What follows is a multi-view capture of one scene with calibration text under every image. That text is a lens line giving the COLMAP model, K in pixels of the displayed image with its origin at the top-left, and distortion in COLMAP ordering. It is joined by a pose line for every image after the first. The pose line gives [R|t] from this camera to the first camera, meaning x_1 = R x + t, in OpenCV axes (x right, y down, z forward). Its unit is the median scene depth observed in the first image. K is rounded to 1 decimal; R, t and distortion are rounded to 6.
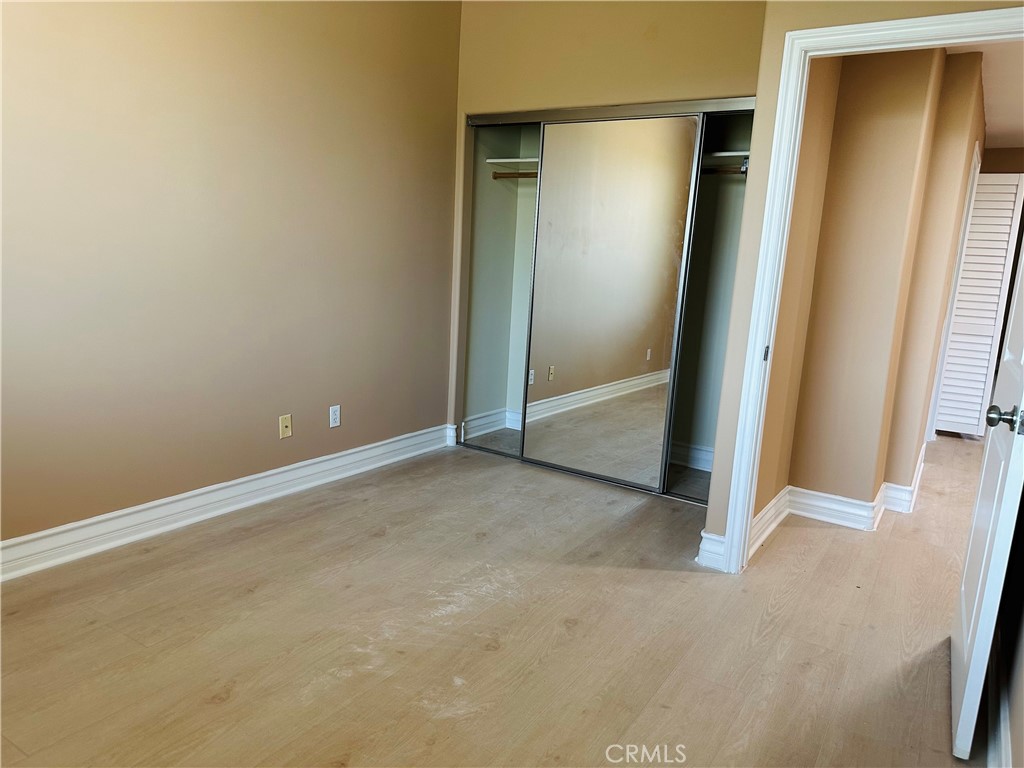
lens RADIAL K [[727.4, 0, 512.0], [0, 727.4, 384.0], [0, 0, 1]] dist [0.098288, -0.154023]
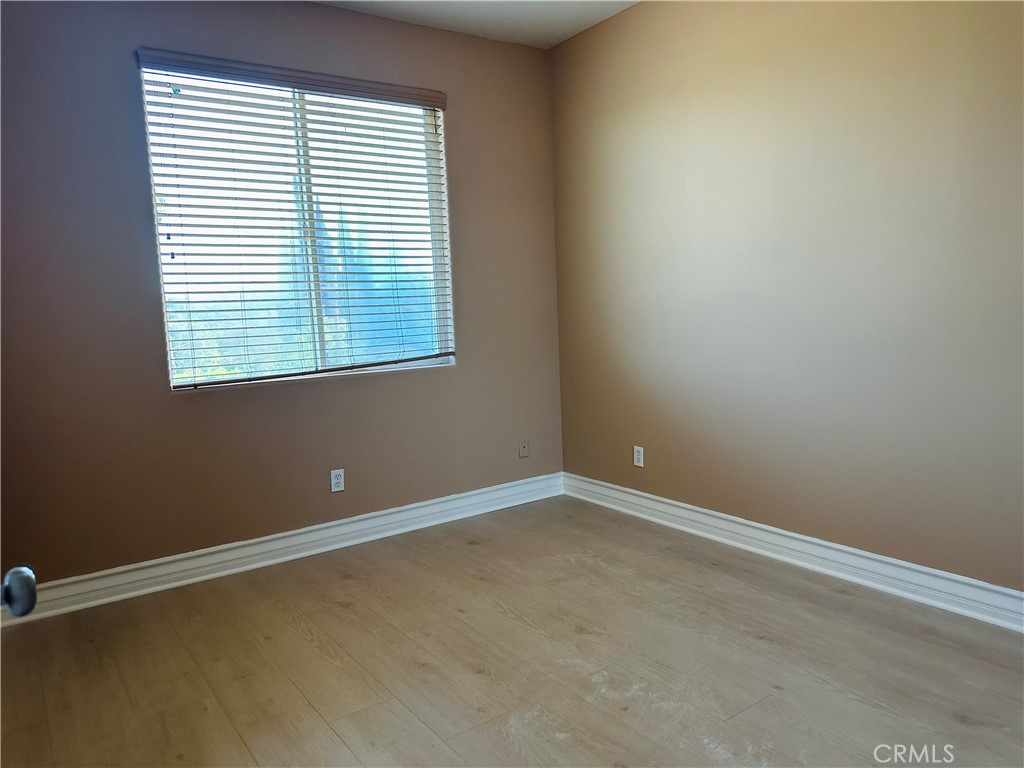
lens RADIAL K [[727.4, 0, 512.0], [0, 727.4, 384.0], [0, 0, 1]] dist [0.098288, -0.154023]
pose [[-0.399199, 0.064860, -0.914567, 0.644656], [-0.130856, 0.983253, 0.126849, -0.136317], [0.907478, 0.170314, -0.384027, 0.968326]]
